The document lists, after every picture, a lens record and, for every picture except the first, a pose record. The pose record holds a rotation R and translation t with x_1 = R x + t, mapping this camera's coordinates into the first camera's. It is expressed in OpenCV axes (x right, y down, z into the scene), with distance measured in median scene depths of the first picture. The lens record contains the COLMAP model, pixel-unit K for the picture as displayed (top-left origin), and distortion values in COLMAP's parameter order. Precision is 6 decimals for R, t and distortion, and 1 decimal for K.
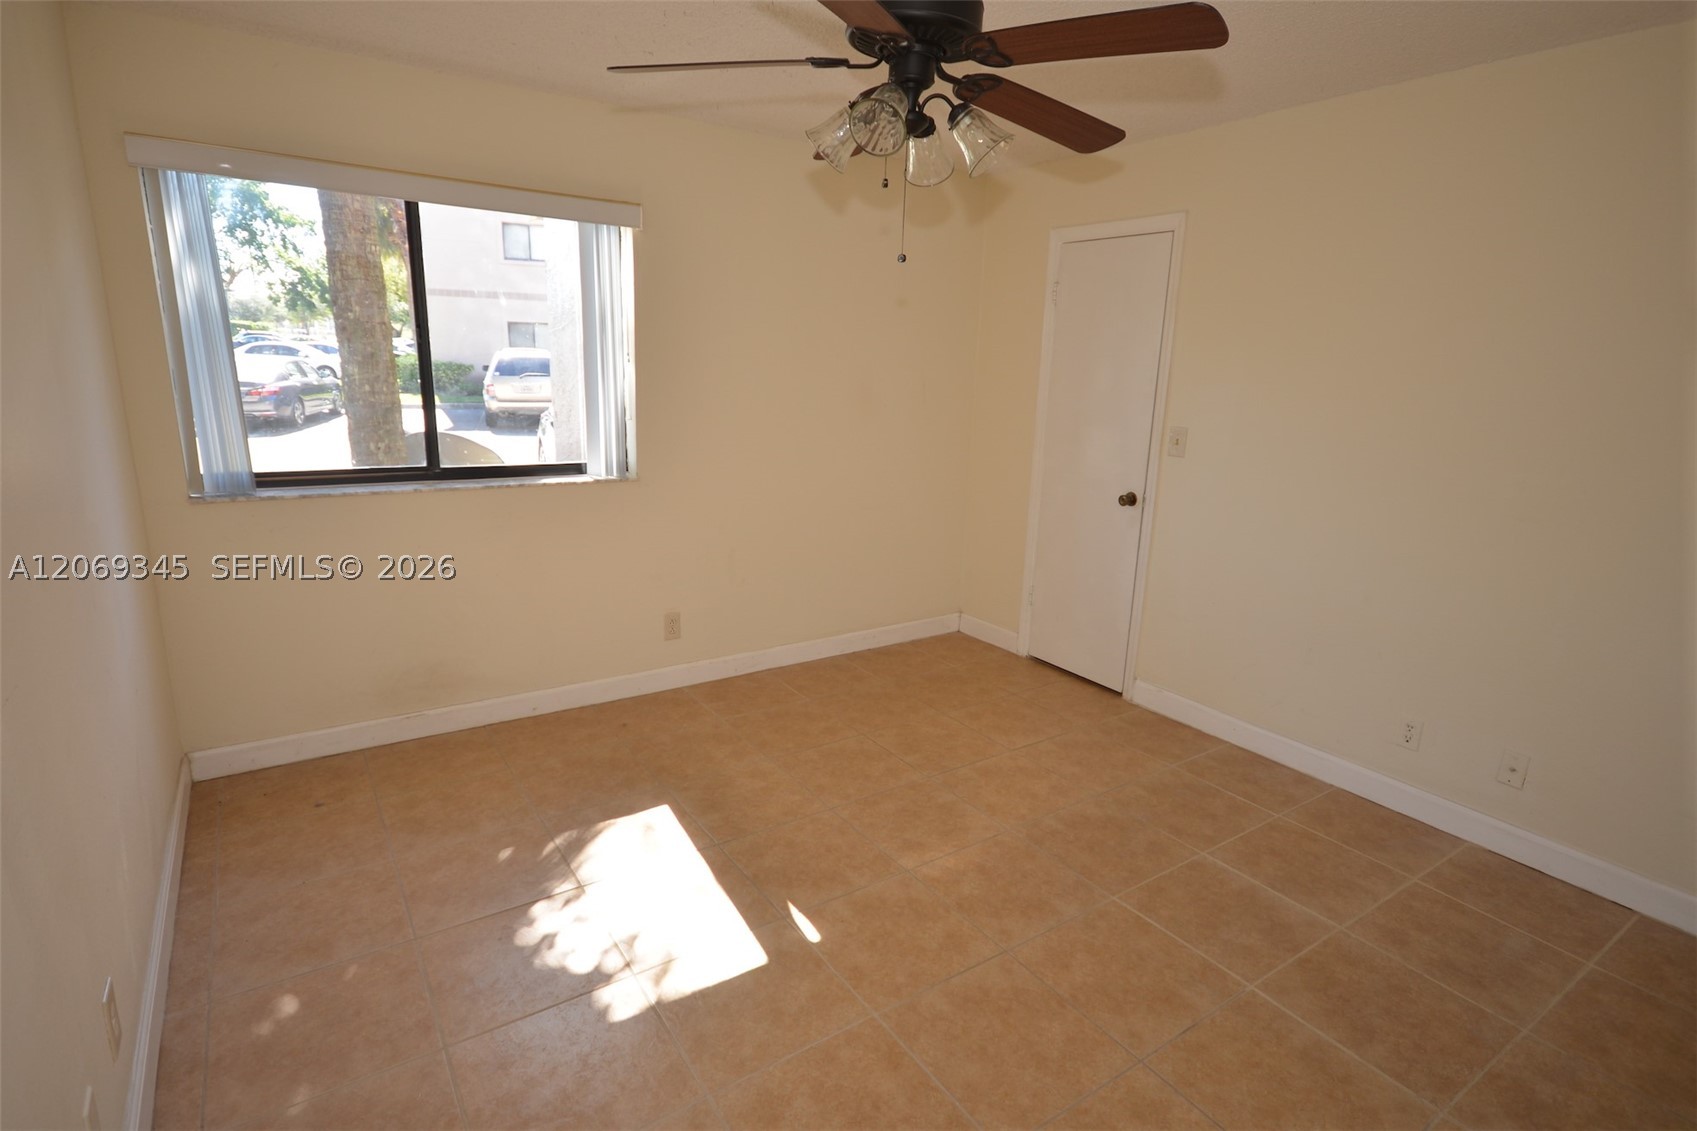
lens RADIAL K [[841.9, 0, 841.1], [0, 841.9, 564.3], [0, 0, 1]] dist [0.001909, 0.000343]
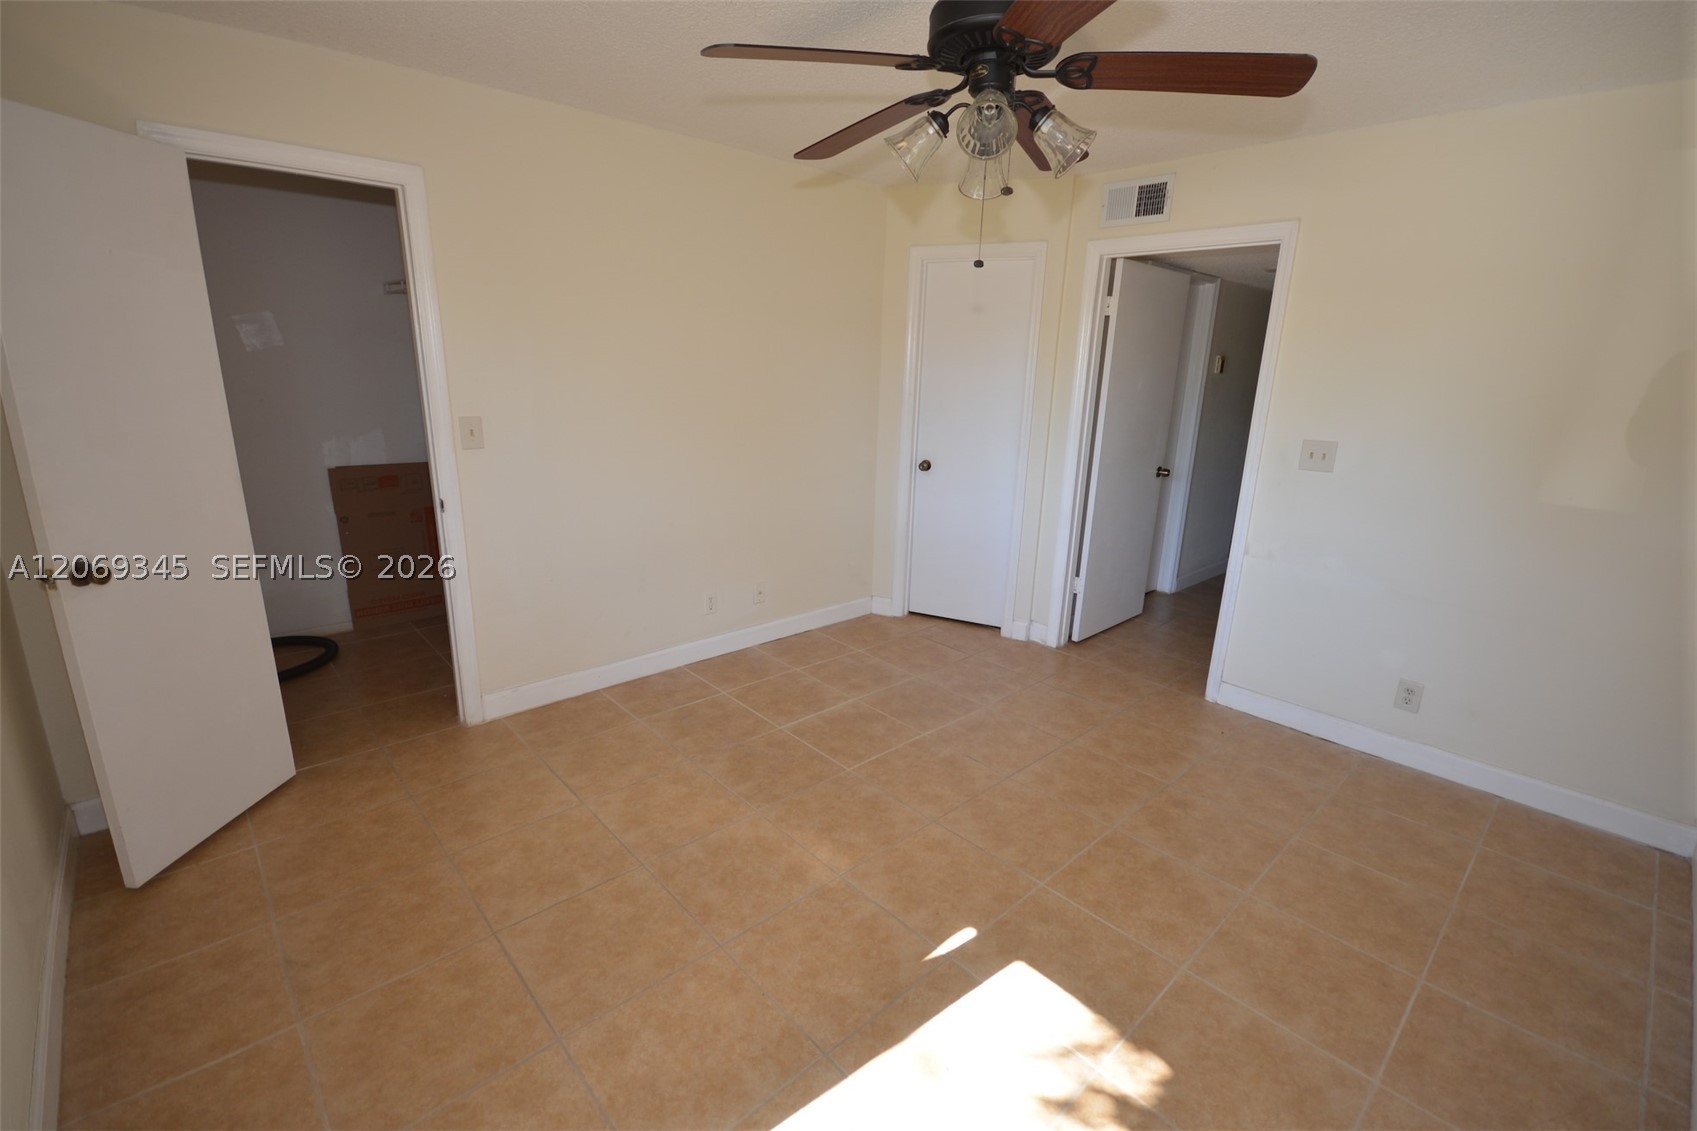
lens RADIAL K [[739.5, 0, 853.6], [0, 739.5, 563.6], [0, 0, 1]] dist [0.008585, -0.012000]
pose [[-0.151558, -0.288239, 0.945488, -0.637272], [0.207059, 0.926057, 0.315506, -0.248496], [-0.966518, 0.243589, -0.080669, 0.953387]]
